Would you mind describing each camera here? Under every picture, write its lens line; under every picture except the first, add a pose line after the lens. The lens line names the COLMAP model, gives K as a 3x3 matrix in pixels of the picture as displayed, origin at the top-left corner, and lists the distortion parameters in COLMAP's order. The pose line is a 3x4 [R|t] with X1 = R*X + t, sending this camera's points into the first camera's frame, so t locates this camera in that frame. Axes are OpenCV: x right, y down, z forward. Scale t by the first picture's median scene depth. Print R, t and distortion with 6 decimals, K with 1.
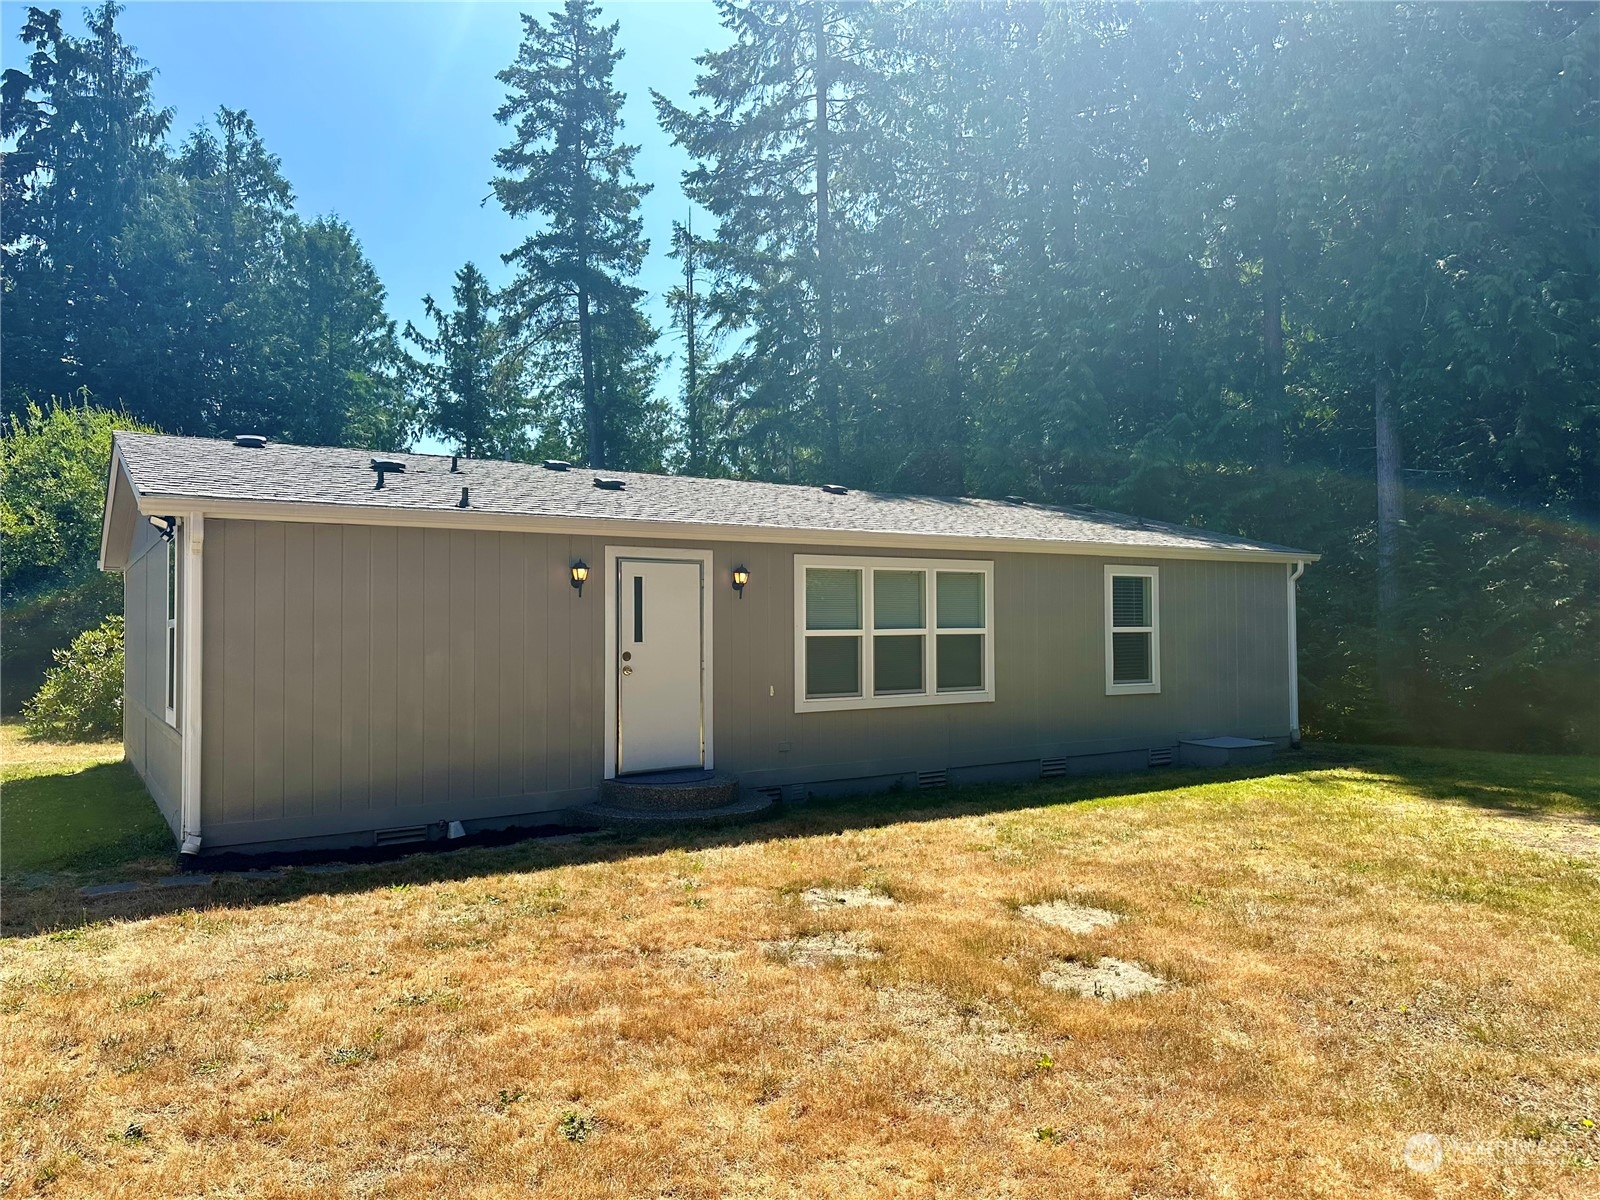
lens RADIAL K [[1142.9, 0, 800.0], [0, 1142.9, 600.0], [0, 0, 1]] dist [0.022802, -0.026302]
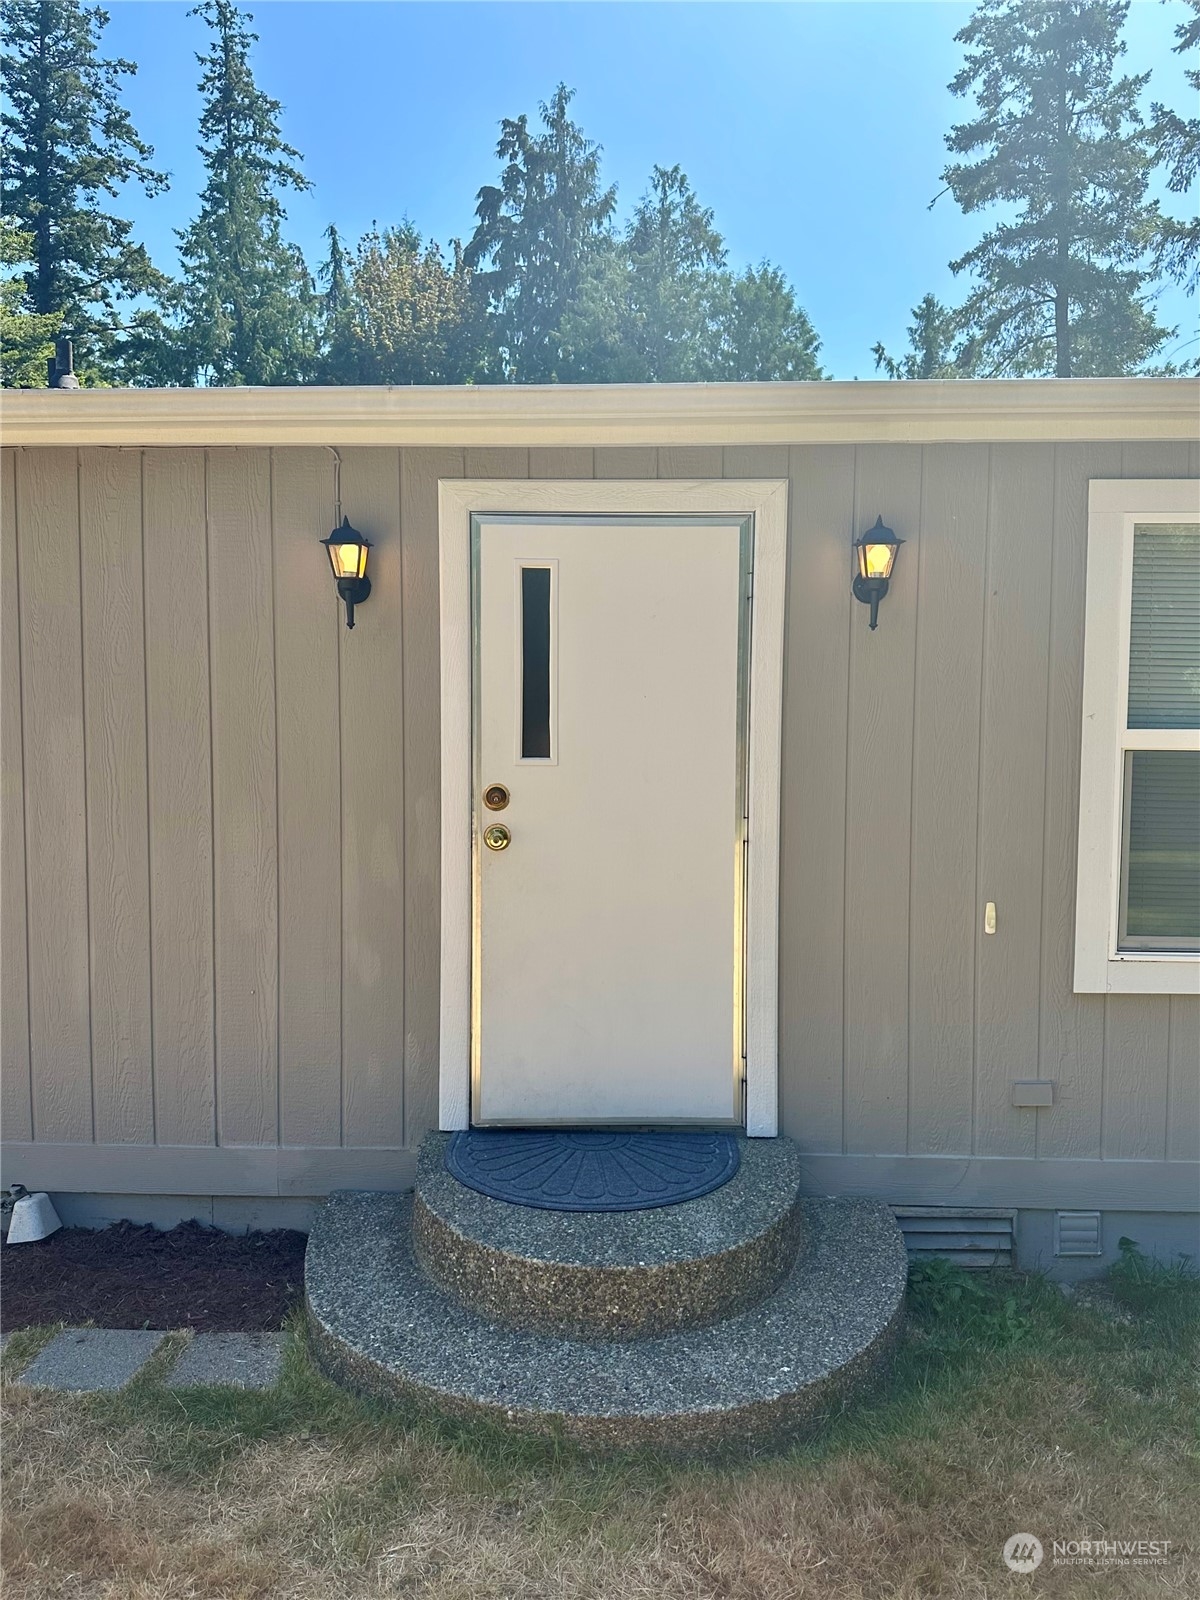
lens RADIAL K [[1142.9, 0, 600.0], [0, 1142.9, 800.0], [0, 0, 1]] dist [0.022802, -0.026302]
pose [[0.814545, 0.044606, -0.578384, 0.018857], [0.002415, 0.996770, 0.080273, 0.005434], [0.580096, -0.066782, 0.811806, 0.180482]]
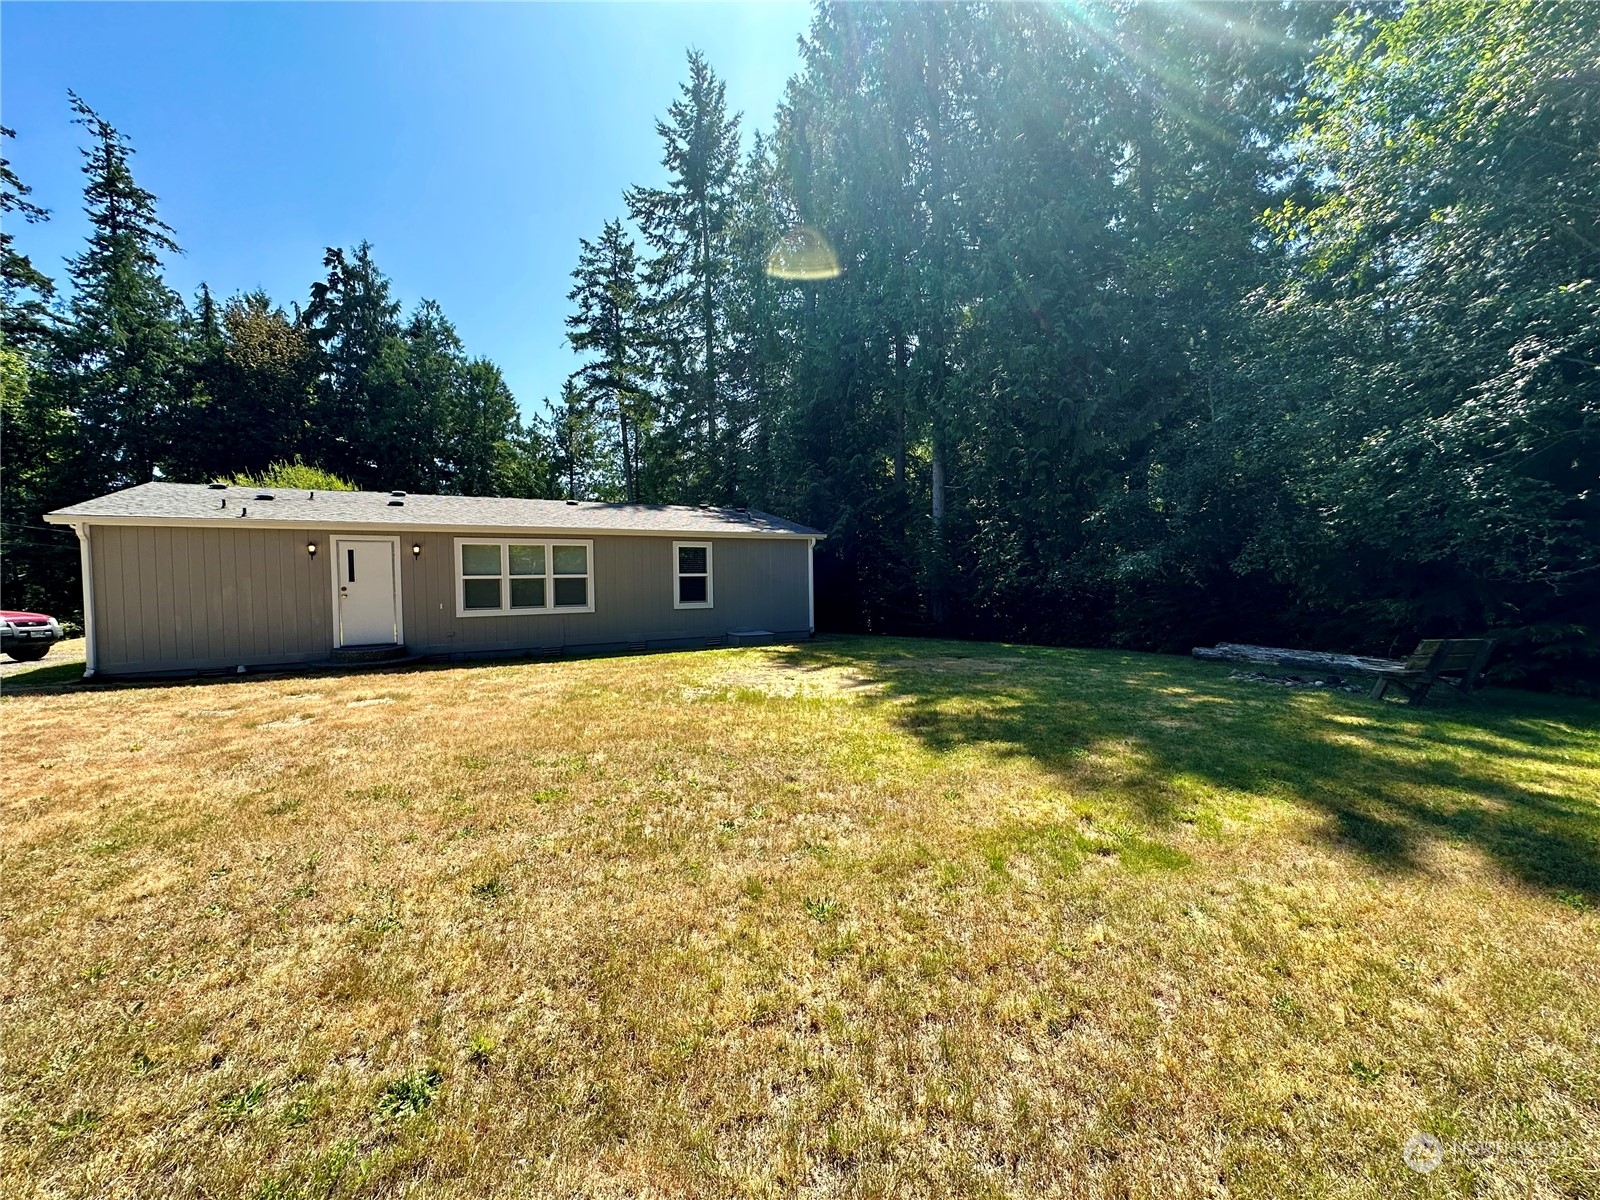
lens RADIAL K [[647.2, 0, 800.0], [0, 647.2, 600.0], [0, 0, 1]] dist [0.001615, -0.000158]
pose [[0.996516, -0.003346, -0.083331, 0.185452], [0.008185, 0.998295, 0.057800, 0.002194], [0.082996, -0.058281, 0.994844, -0.020278]]
